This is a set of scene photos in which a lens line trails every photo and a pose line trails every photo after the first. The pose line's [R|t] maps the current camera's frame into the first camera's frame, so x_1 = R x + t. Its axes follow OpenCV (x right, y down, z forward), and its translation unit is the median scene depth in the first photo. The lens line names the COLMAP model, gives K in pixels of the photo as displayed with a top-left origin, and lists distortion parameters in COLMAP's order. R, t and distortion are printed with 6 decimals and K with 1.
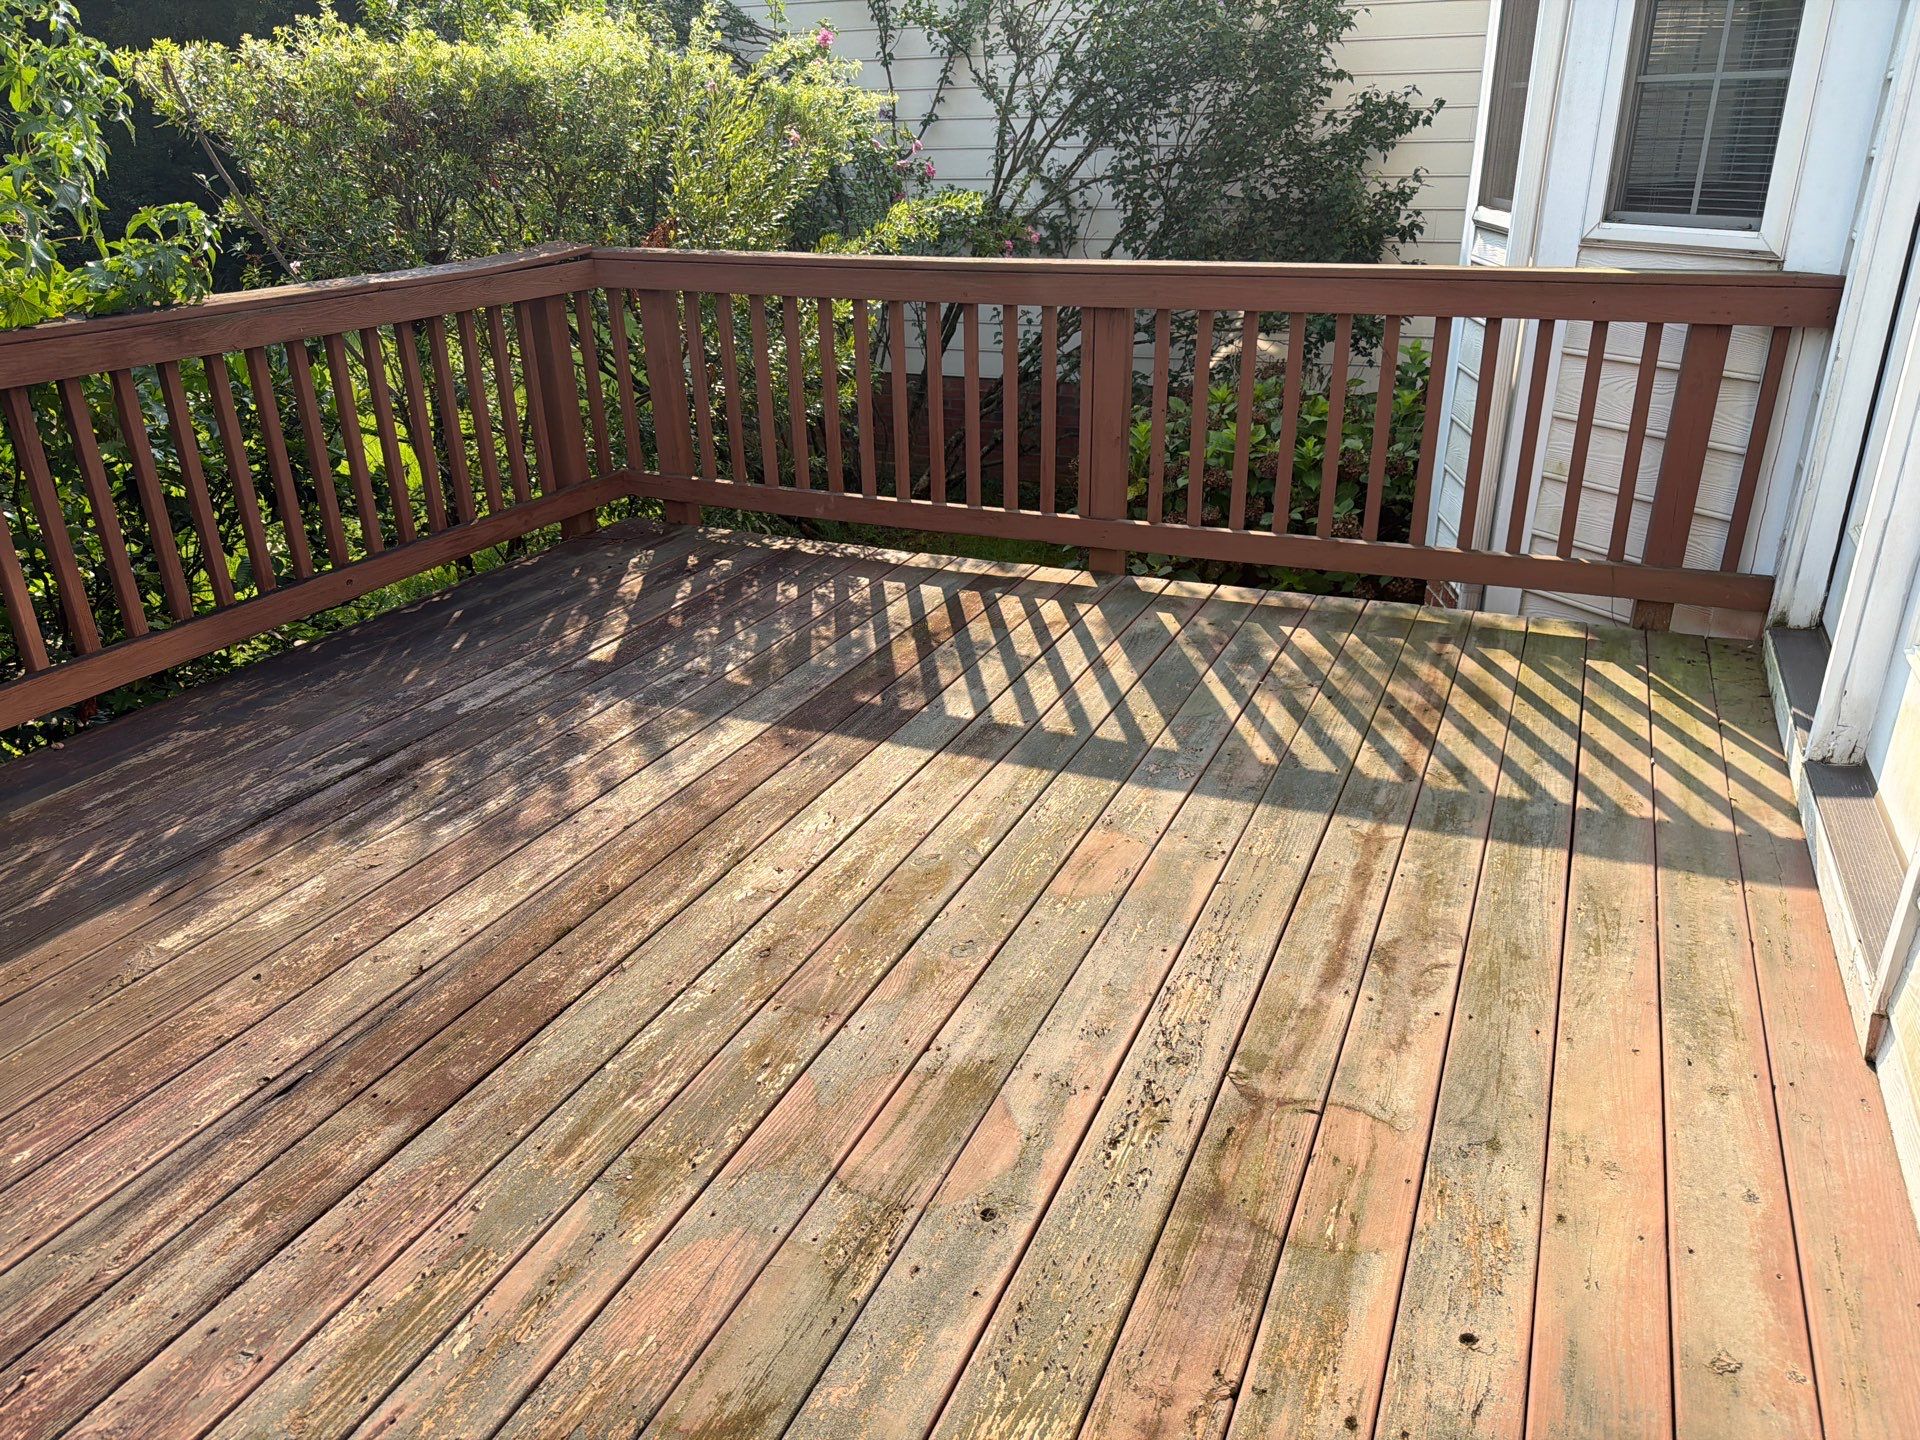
lens RADIAL K [[1372.6, 0, 914.5], [0, 1372.6, 721.6], [0, 0, 1]] dist [0.121881, -0.176579]
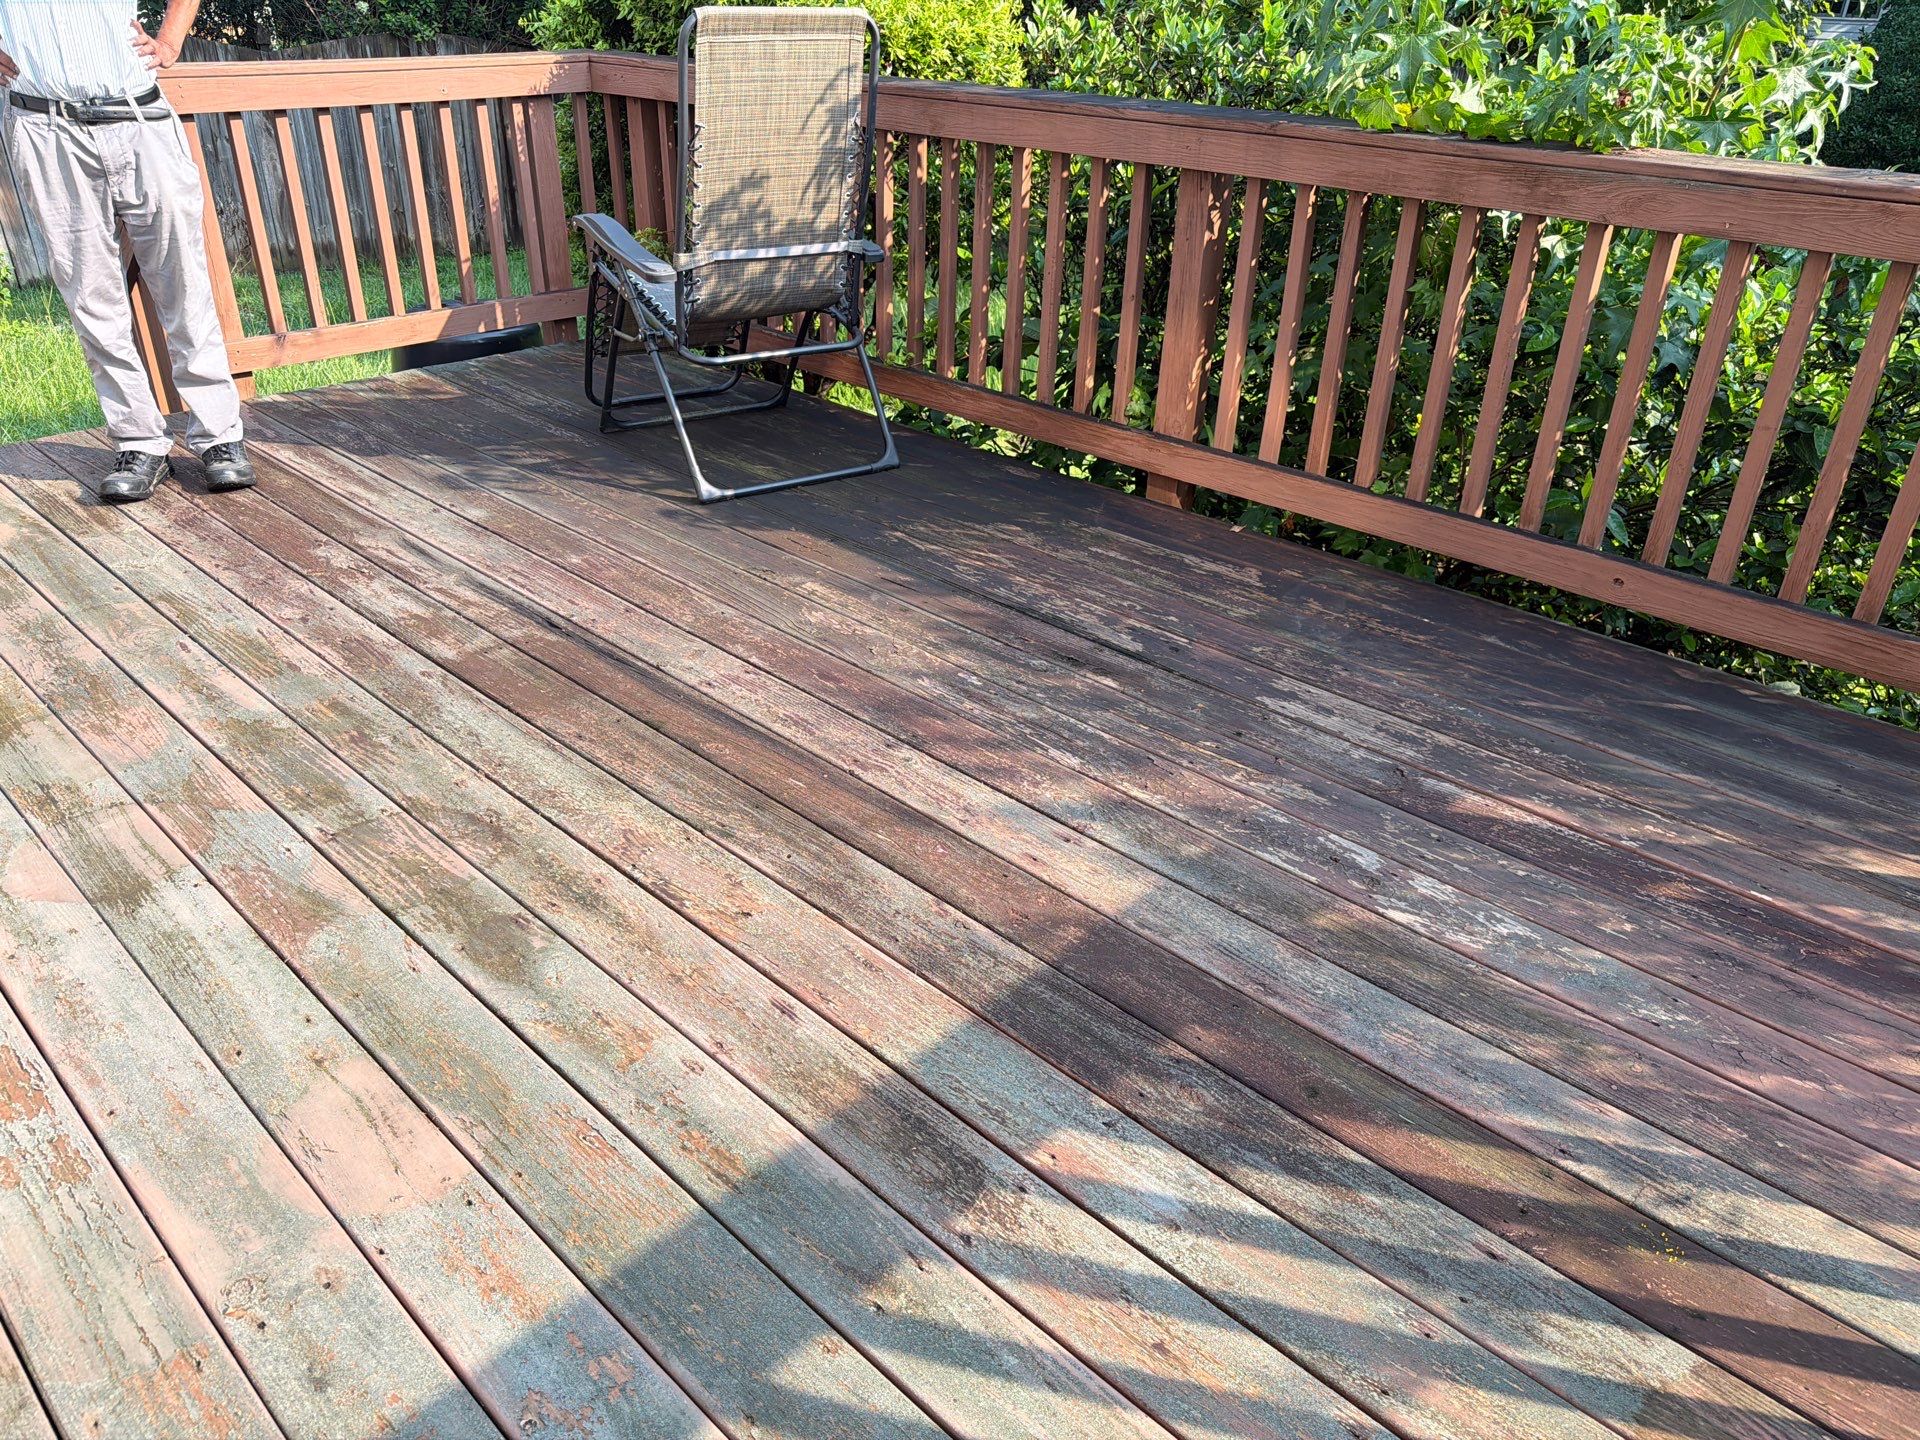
lens RADIAL K [[1365.3, 0, 960.0], [0, 1365.3, 720.0], [0, 0, 1]] dist [0.049716, -0.088237]
pose [[-0.322164, 0.460853, -0.826937, 0.351898], [-0.385687, 0.733834, 0.559225, -0.350551], [0.864555, 0.499101, -0.058670, 0.888818]]
